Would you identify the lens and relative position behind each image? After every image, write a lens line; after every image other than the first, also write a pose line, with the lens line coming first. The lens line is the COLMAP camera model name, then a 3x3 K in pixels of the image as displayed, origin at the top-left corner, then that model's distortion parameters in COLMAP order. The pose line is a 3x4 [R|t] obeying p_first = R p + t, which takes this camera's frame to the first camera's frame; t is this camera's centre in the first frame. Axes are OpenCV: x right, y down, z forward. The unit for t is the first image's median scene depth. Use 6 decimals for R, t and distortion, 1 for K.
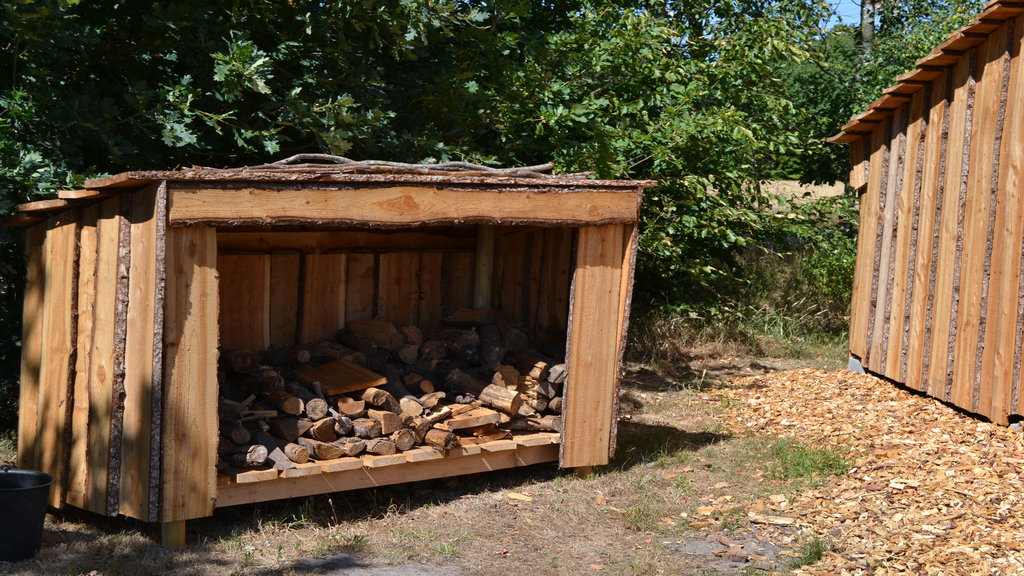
lens RADIAL K [[1666.5, 0, 512.0], [0, 1666.5, 288.0], [0, 0, 1]] dist [0.025508, 0.053548]
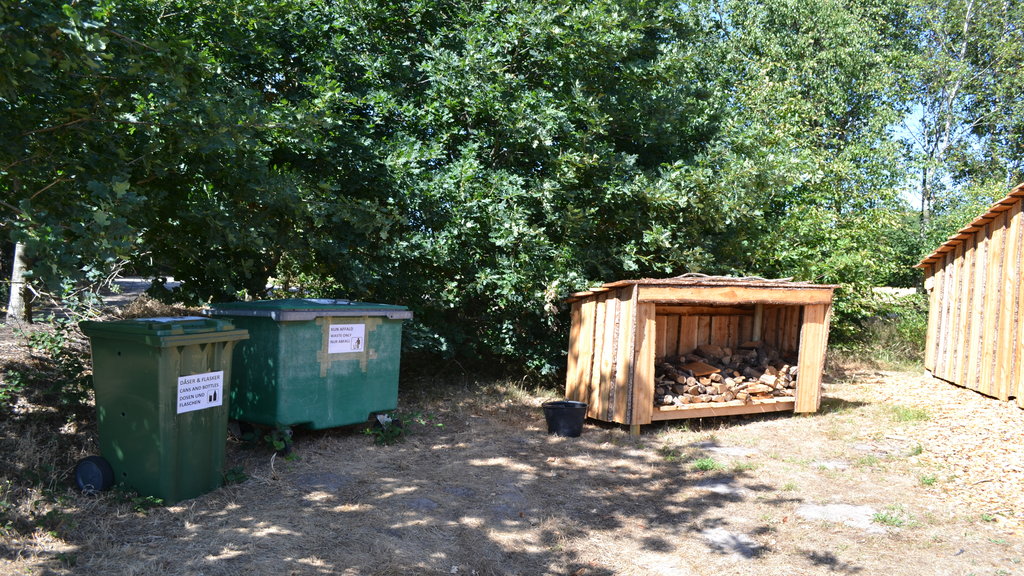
lens RADIAL K [[824.2, 0, 512.0], [0, 824.2, 288.0], [0, 0, 1]] dist [-0.074585, 0.009968]
pose [[0.967432, 0.004299, -0.253096, -0.062295], [-0.019982, 0.998033, -0.059427, 0.013453], [0.252342, 0.062549, 0.965614, -0.167195]]
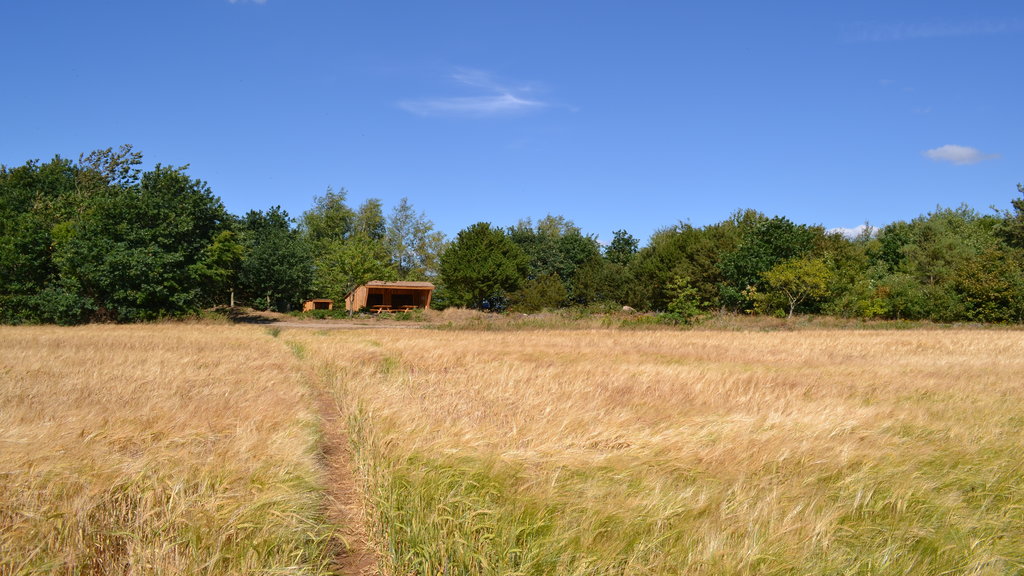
lens RADIAL K [[824.2, 0, 512.0], [0, 824.2, 288.0], [0, 0, 1]] dist [-0.074585, 0.009968]
pose [[0.931095, -0.012759, 0.364553, -1.381022], [0.049290, 0.994623, -0.091077, 0.729299], [-0.361431, 0.102770, 0.926718, -8.122960]]
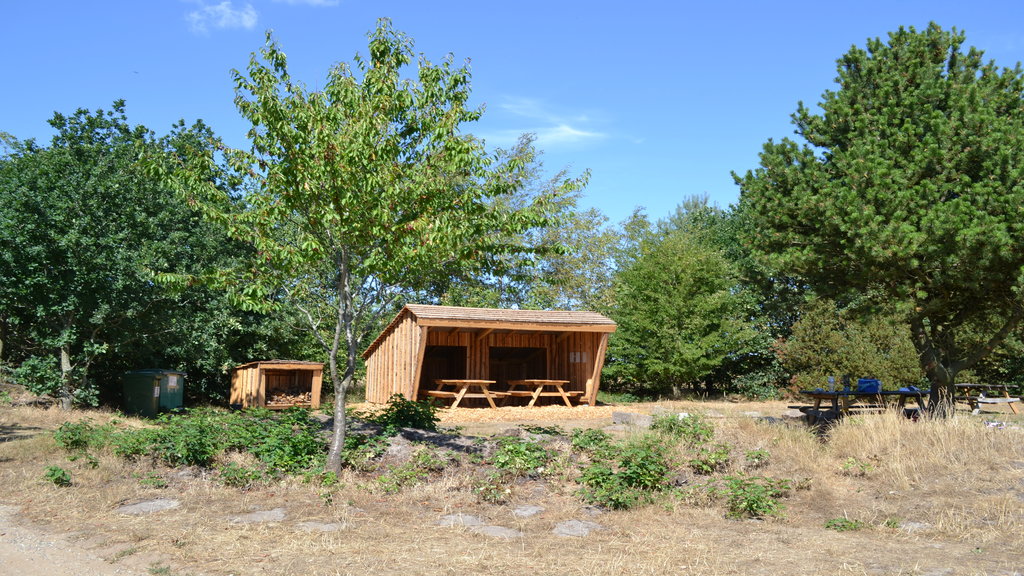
lens RADIAL K [[863.2, 0, 512.0], [0, 863.2, 288.0], [0, 0, 1]] dist [-0.130985, -0.000105]
pose [[0.954327, 0.001460, 0.298759, -0.210697], [0.048787, 0.985804, -0.160659, 0.213108], [-0.294753, 0.167897, 0.940708, -2.322076]]
